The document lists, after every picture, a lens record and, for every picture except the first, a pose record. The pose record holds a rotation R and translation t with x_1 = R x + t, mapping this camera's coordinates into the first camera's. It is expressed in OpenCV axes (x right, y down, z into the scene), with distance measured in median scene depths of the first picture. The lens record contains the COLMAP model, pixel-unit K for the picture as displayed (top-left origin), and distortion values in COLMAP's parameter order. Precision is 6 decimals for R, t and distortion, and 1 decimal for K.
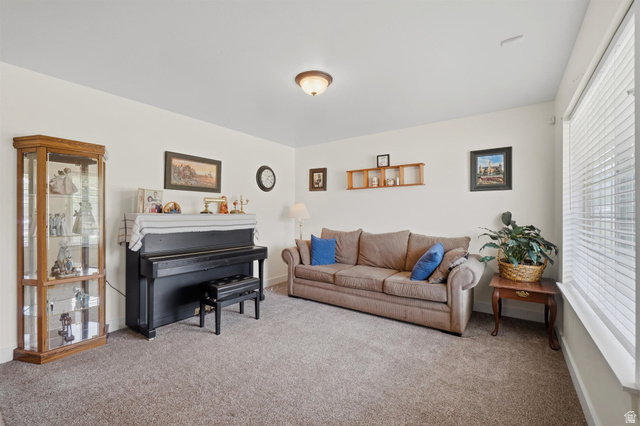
lens RADIAL K [[275.2, 0, 320.0], [0, 275.2, 213.0], [0, 0, 1]] dist [-0.002371, -0.000453]
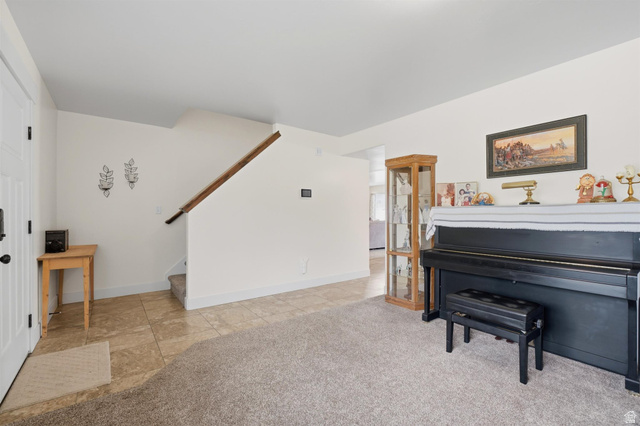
lens RADIAL K [[289.6, 0, 316.2], [0, 289.6, 209.4], [0, 0, 1]] dist [0.000715, 0.000047]
pose [[-0.307390, -0.008655, -0.951544, 0.465243], [0.016402, 0.999762, -0.014392, 0.015922], [0.951442, -0.020031, -0.307175, 0.721524]]
